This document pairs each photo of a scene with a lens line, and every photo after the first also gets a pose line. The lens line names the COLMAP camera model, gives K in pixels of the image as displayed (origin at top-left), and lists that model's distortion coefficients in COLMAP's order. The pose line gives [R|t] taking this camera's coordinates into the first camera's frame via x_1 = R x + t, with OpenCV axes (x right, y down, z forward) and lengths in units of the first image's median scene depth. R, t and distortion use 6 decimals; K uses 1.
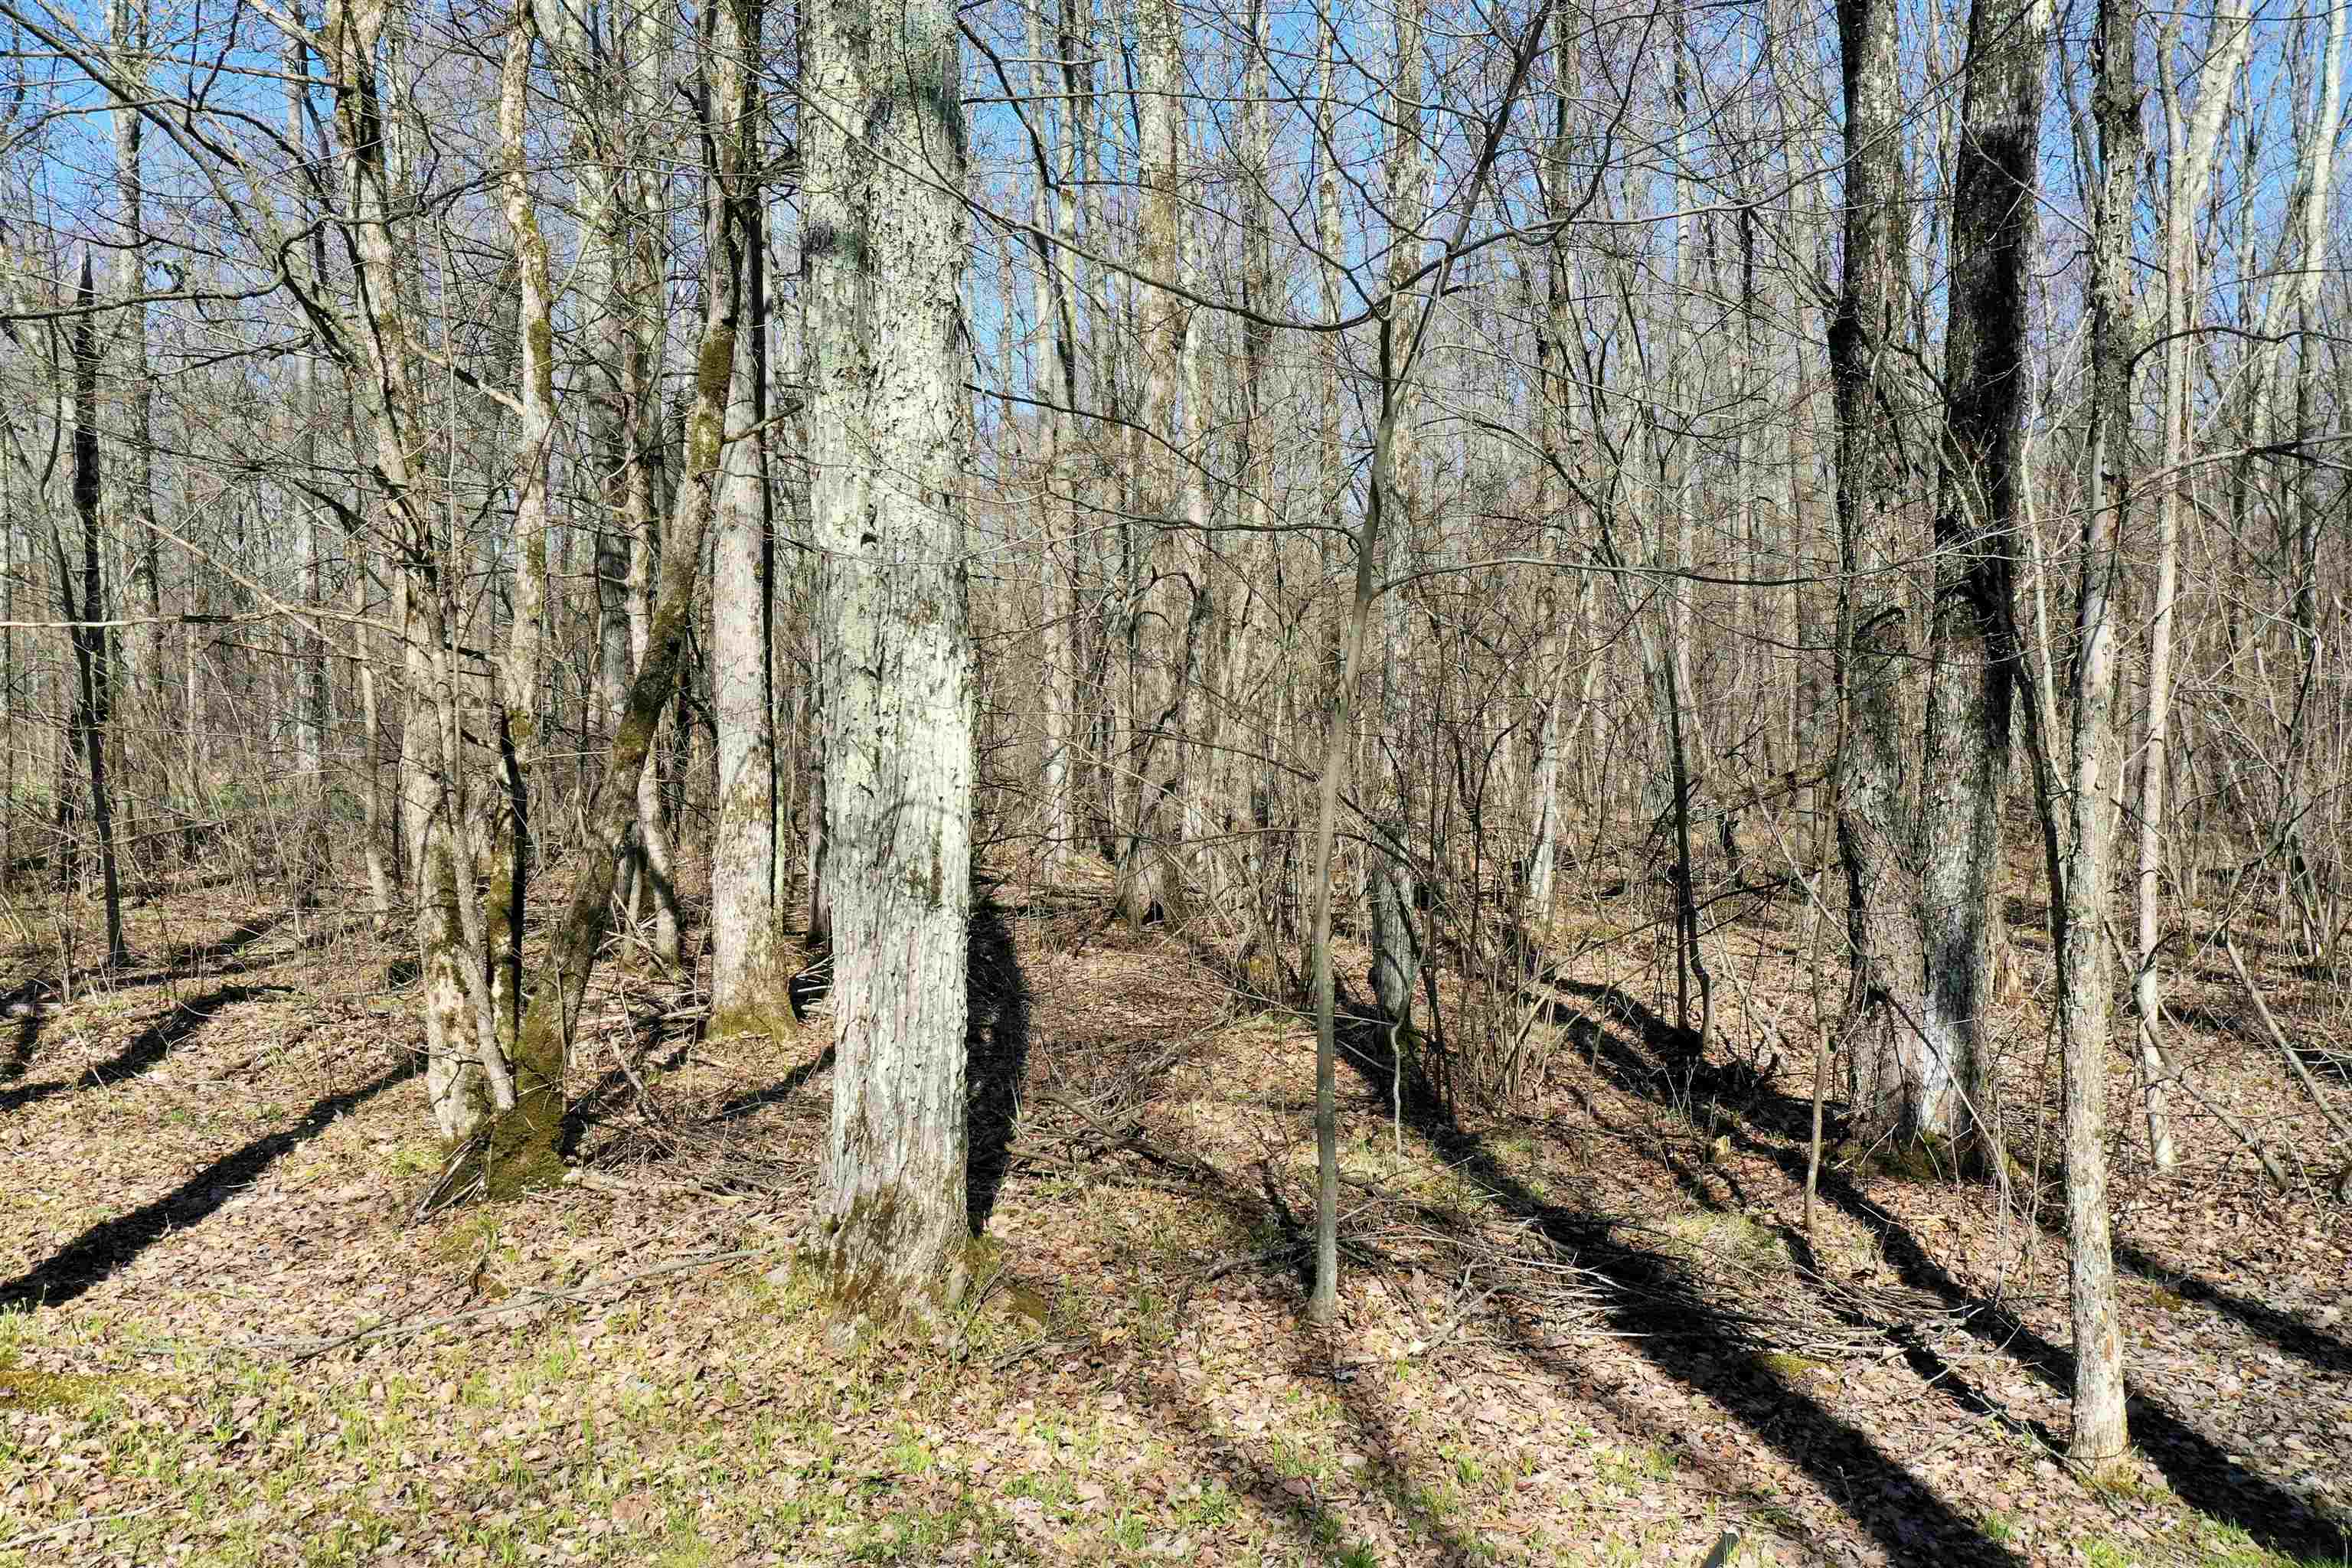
lens RADIAL K [[1890.1, 0, 1176.7], [0, 1890.1, 790.7], [0, 0, 1]] dist [0.027136, -0.006991]
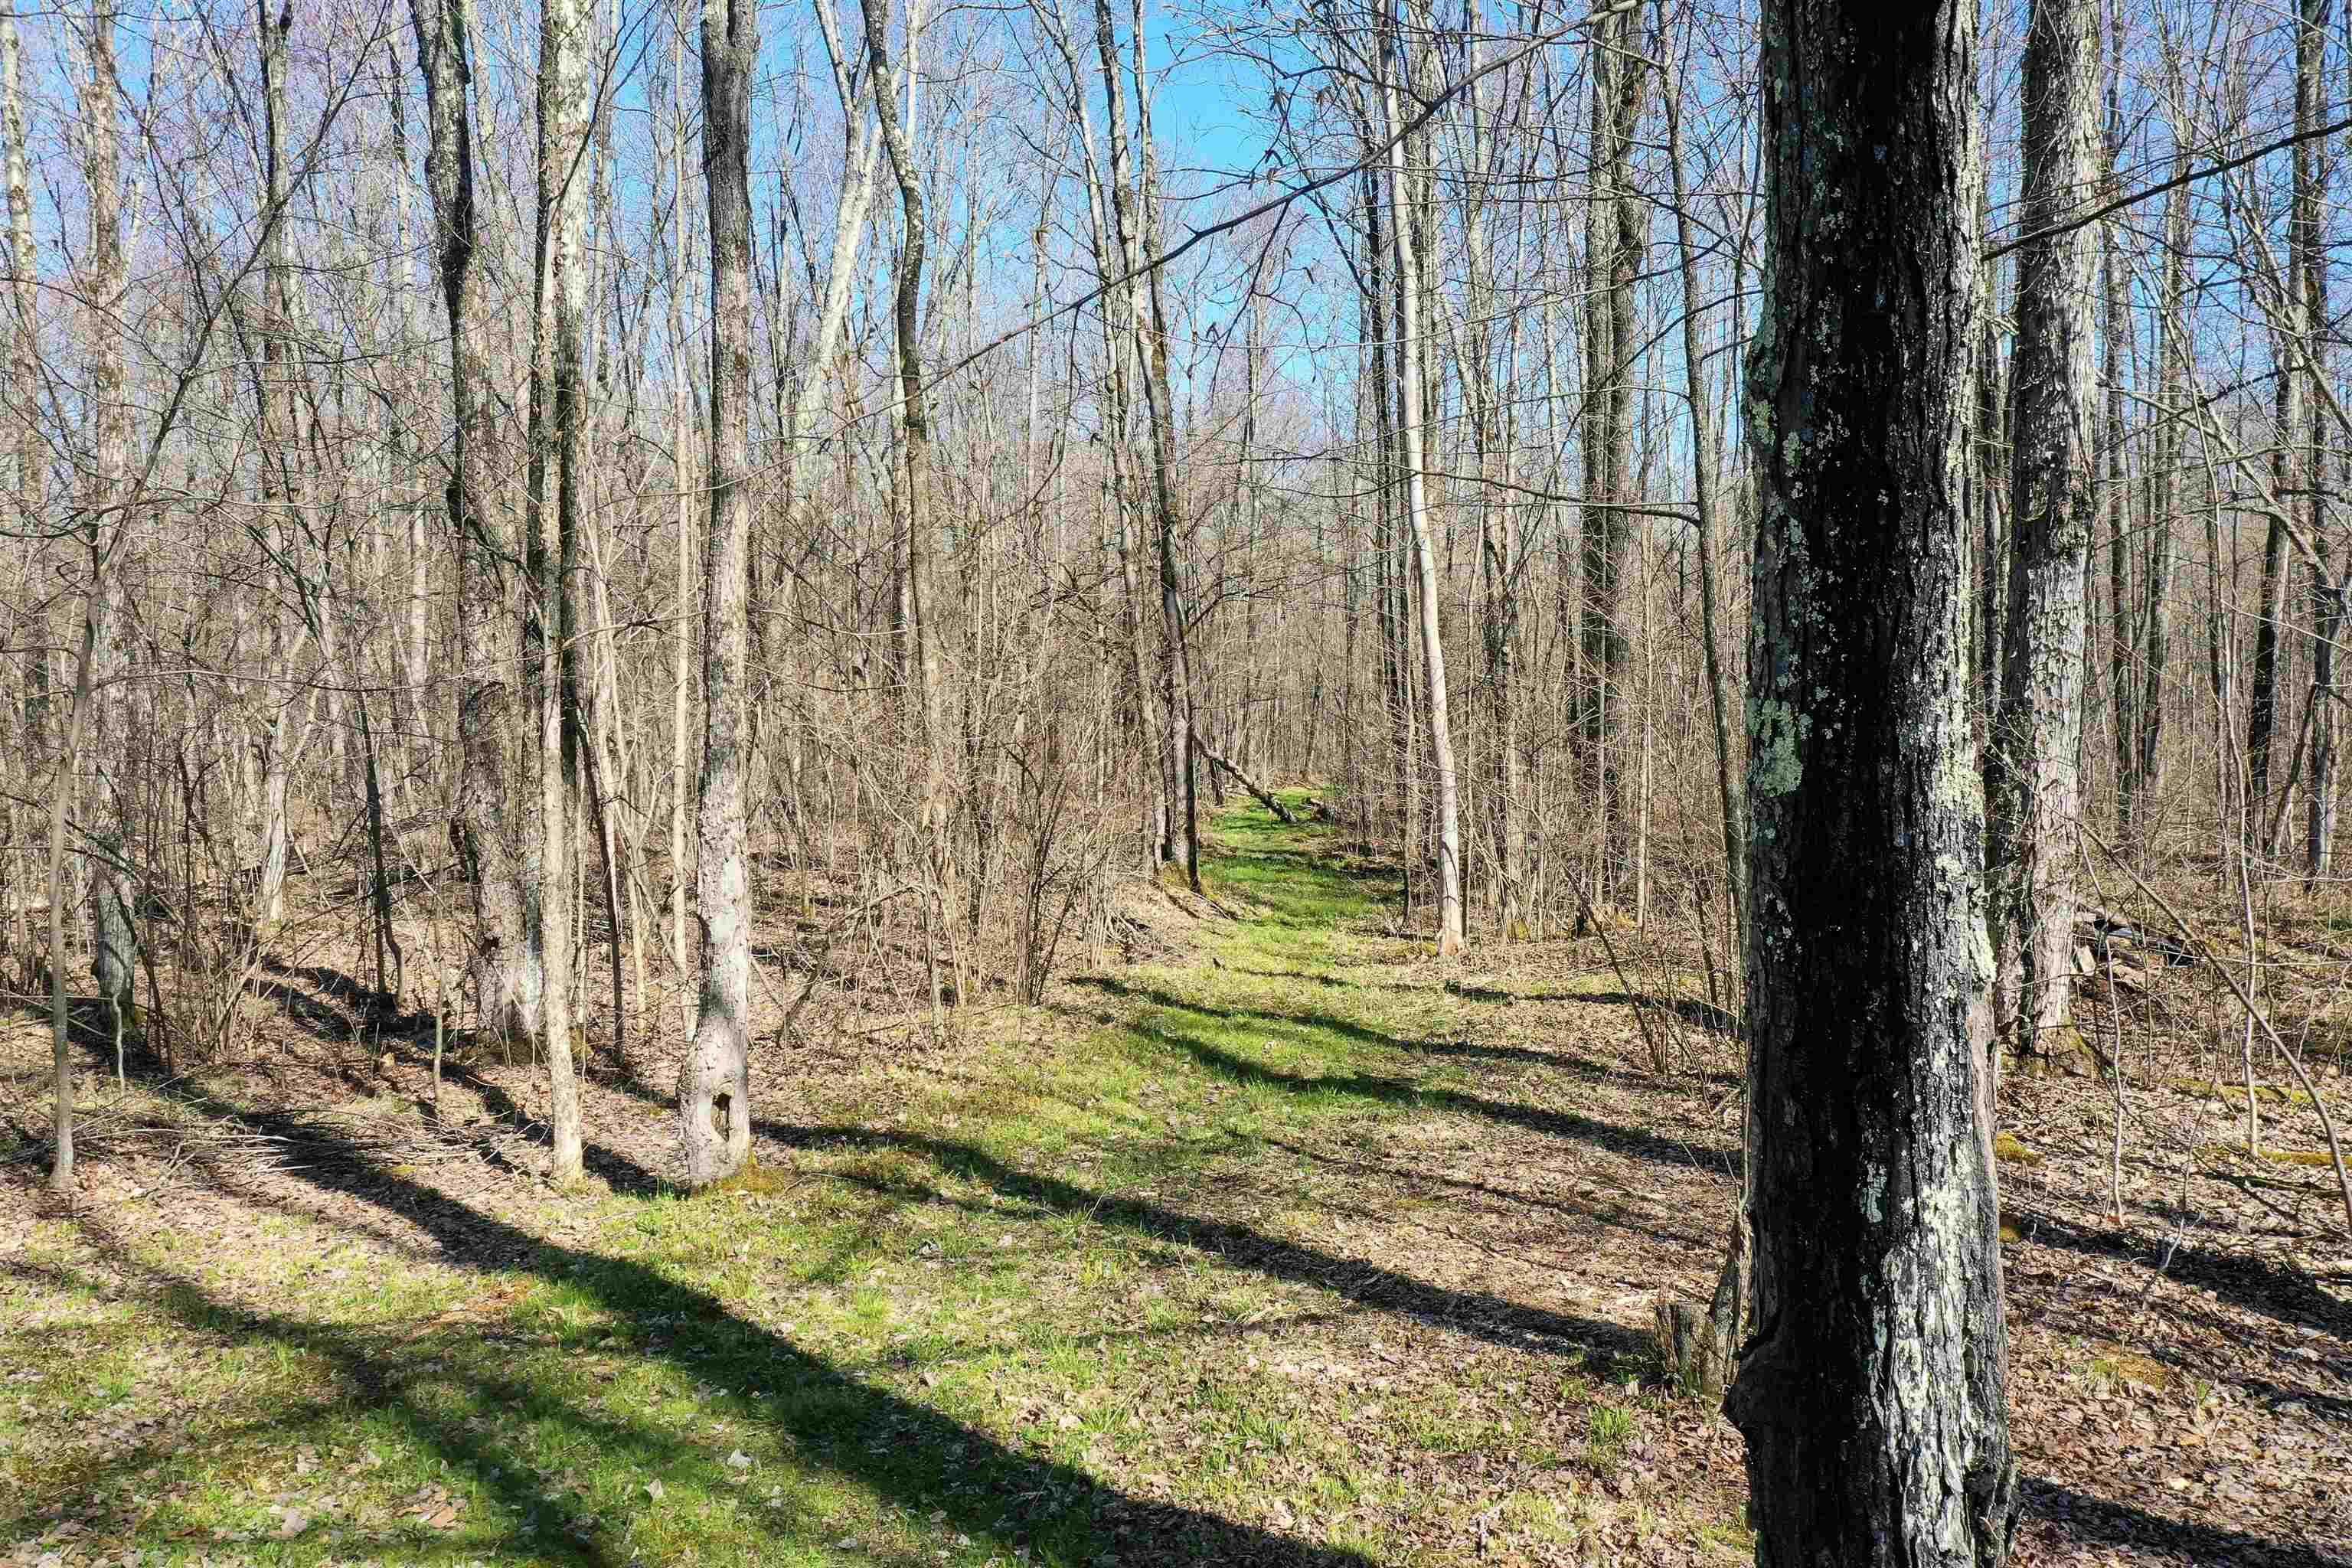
lens RADIAL K [[1890.1, 0, 1178.0], [0, 1890.1, 795.9], [0, 0, 1]] dist [0.027136, -0.006991]
pose [[0.812027, -0.023110, 0.583162, -0.055509], [0.020616, 0.999728, 0.010912, -0.012076], [-0.583256, 0.003162, 0.812282, -0.514680]]
